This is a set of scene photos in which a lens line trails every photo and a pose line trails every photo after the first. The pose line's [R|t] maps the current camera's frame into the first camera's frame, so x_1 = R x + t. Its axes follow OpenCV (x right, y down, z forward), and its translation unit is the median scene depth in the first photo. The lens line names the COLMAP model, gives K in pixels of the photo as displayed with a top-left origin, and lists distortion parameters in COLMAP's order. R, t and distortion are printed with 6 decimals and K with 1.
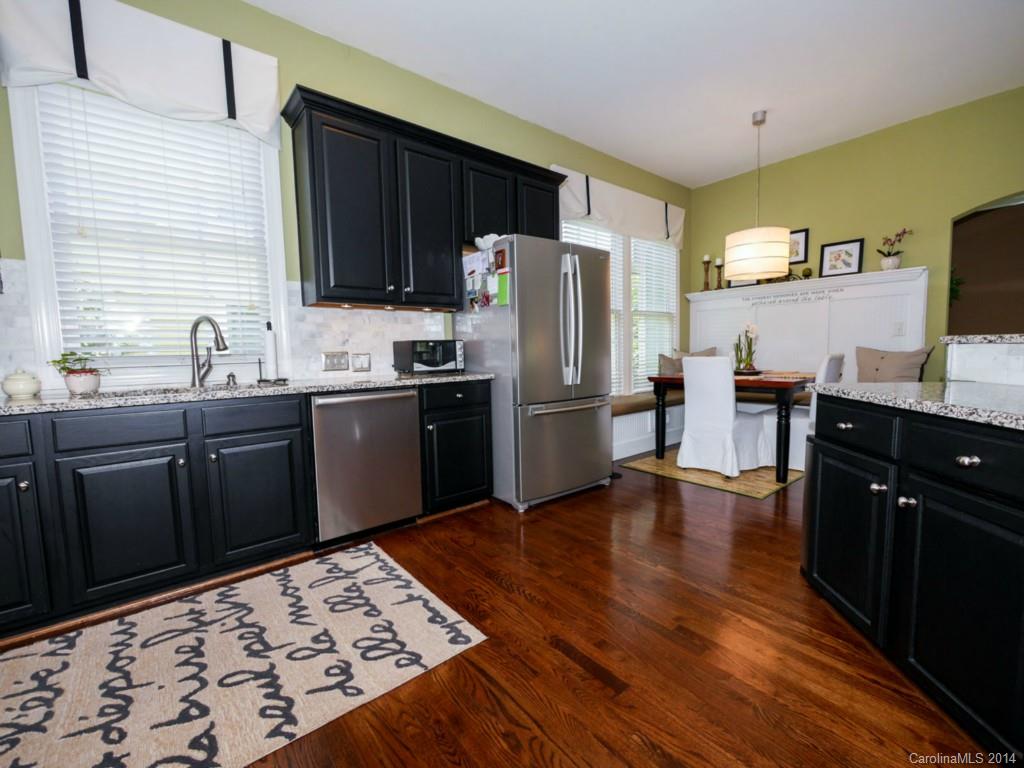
lens RADIAL K [[441.4, 0, 520.0], [0, 441.4, 387.7], [0, 0, 1]] dist [-0.003693, 0.000086]
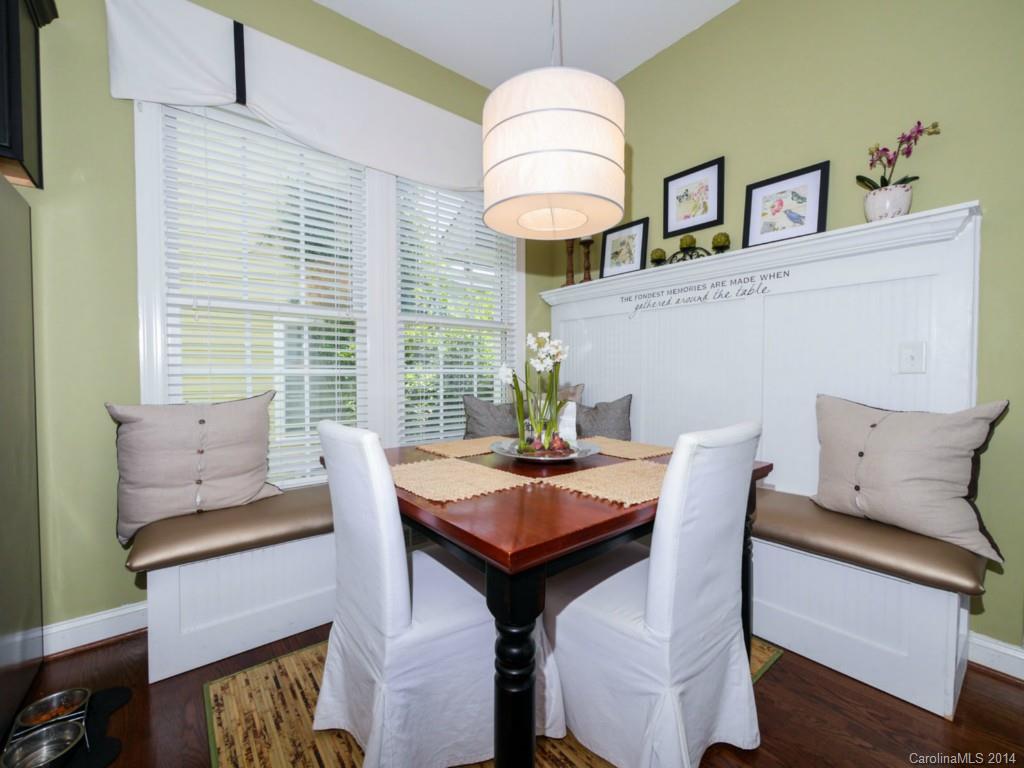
lens RADIAL K [[441.4, 0, 513.0], [0, 441.4, 385.4], [0, 0, 1]] dist [-0.003693, 0.000086]
pose [[0.998805, 0.028433, -0.039751, 1.055274], [-0.030850, 0.997626, -0.061563, -0.146215], [0.037906, 0.062716, 0.997311, 1.203995]]
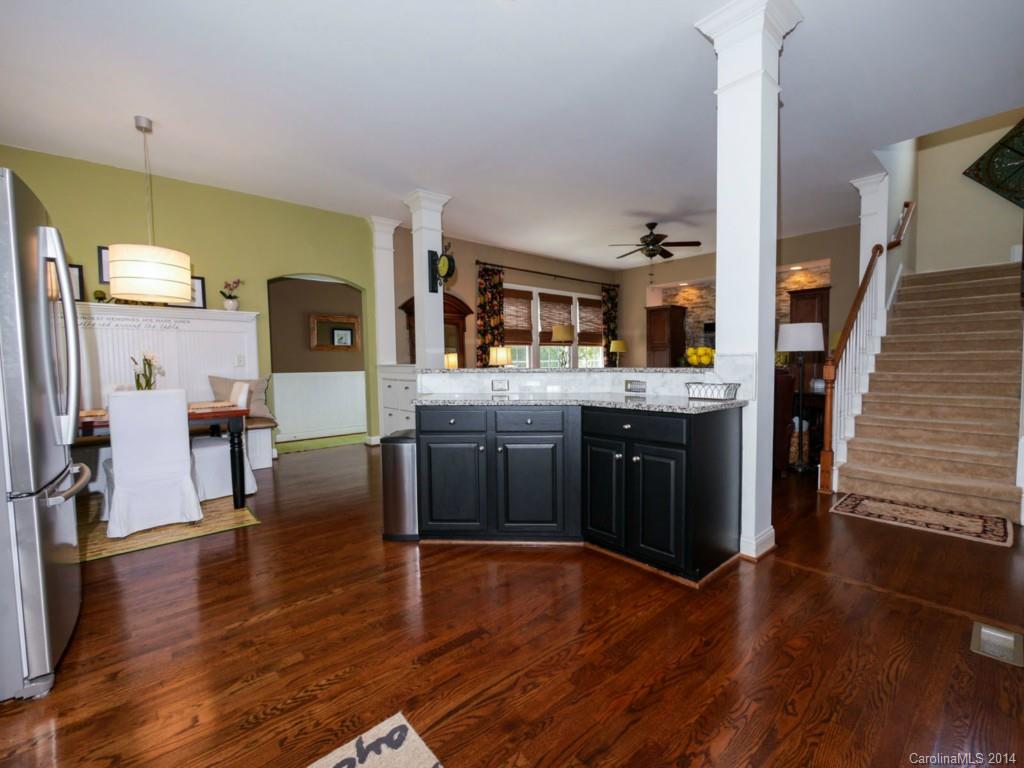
lens RADIAL K [[441.4, 0, 520.7], [0, 441.4, 389.4], [0, 0, 1]] dist [-0.003693, 0.000086]
pose [[-0.032899, -0.043299, 0.998520, -0.786815], [0.101541, 0.993747, 0.046437, -0.073016], [-0.994287, 0.102918, -0.028297, 0.611003]]
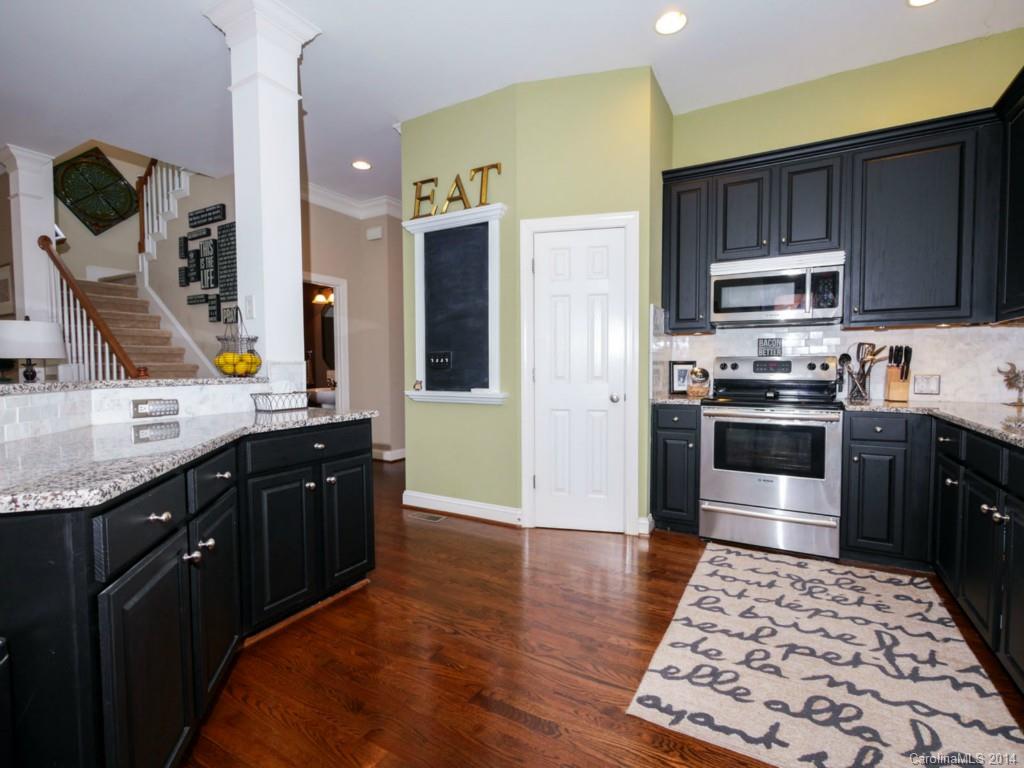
lens RADIAL K [[472.2, 0, 515.4], [0, 472.2, 387.9], [0, 0, 1]] dist [-0.002599, -0.000272]
pose [[-0.940478, 0.039441, -0.337559, 0.360317], [-0.007334, 0.990656, 0.136185, -0.169575], [0.339777, 0.130555, -0.931401, 1.454307]]
